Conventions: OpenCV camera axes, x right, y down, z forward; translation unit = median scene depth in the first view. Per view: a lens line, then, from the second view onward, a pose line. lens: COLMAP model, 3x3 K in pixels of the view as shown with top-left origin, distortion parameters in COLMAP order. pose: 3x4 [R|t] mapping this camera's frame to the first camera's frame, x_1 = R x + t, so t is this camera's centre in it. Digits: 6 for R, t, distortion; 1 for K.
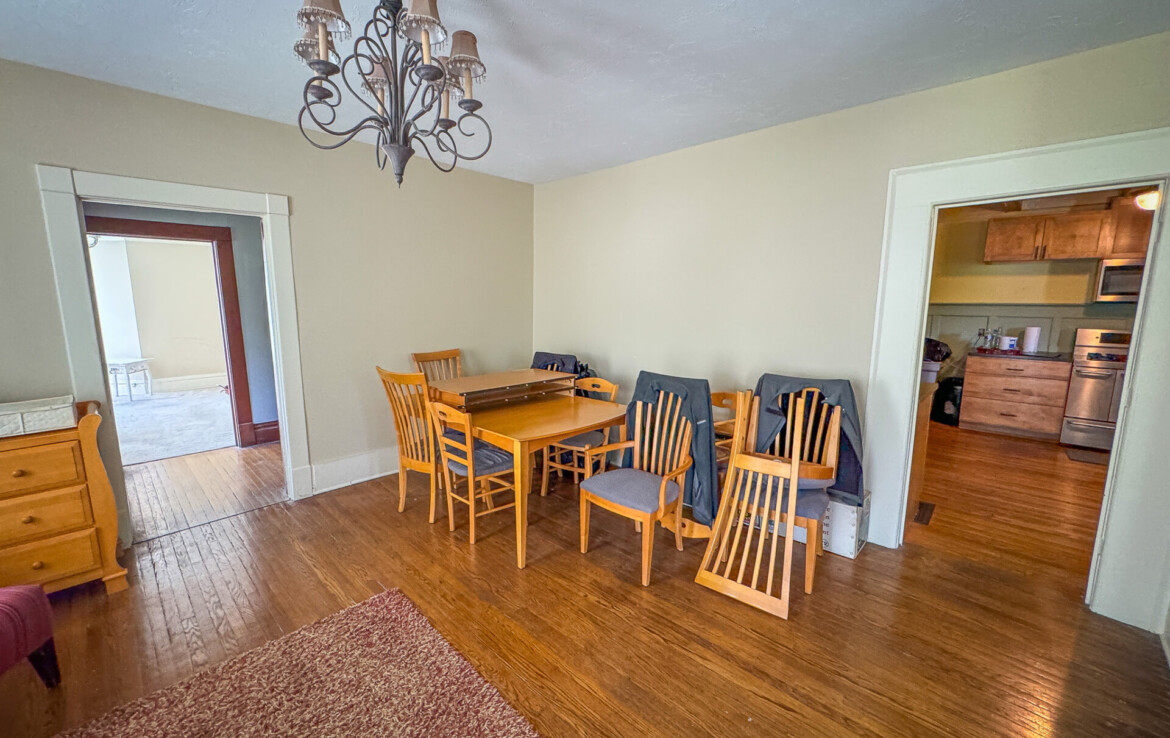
lens RADIAL K [[470.4, 0, 585.0], [0, 470.4, 369.0], [0, 0, 1]] dist [-0.001026, -0.000294]
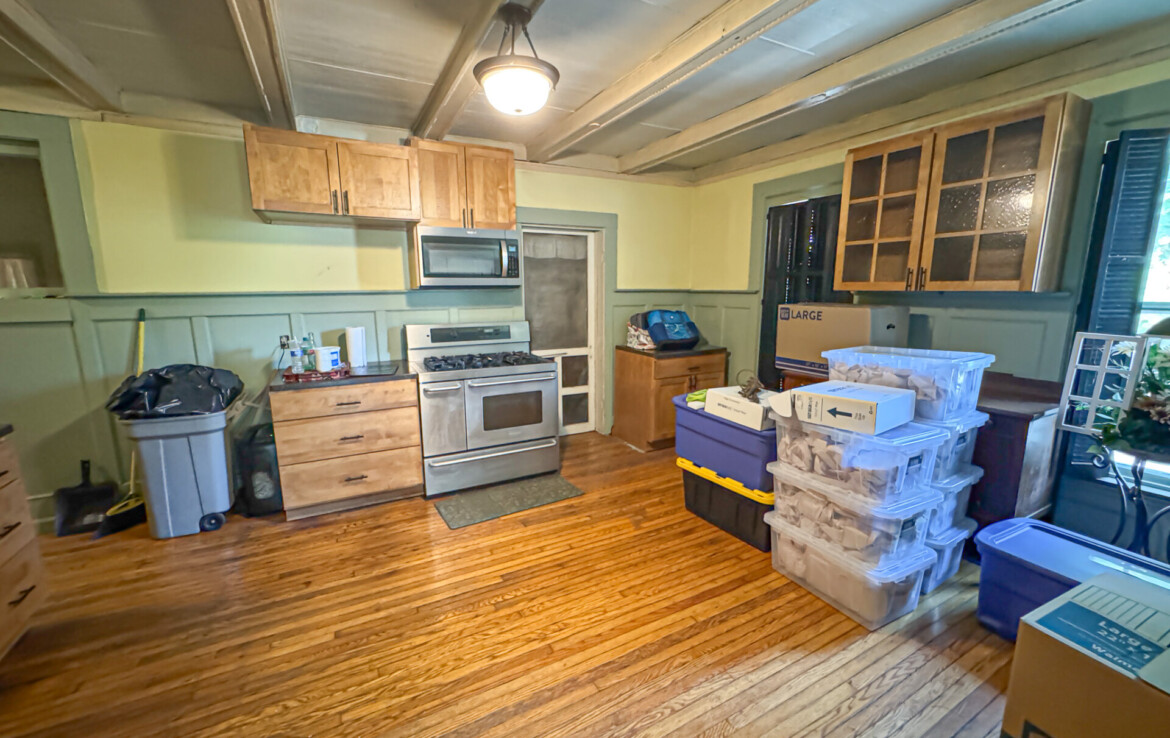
lens RADIAL K [[470.4, 0, 585.0], [0, 470.4, 369.0], [0, 0, 1]] dist [-0.001026, -0.000294]
pose [[0.307474, -0.162671, 0.937549, 0.447657], [0.156238, 0.980538, 0.118891, -0.062052], [-0.938642, 0.109925, 0.326905, 0.510494]]
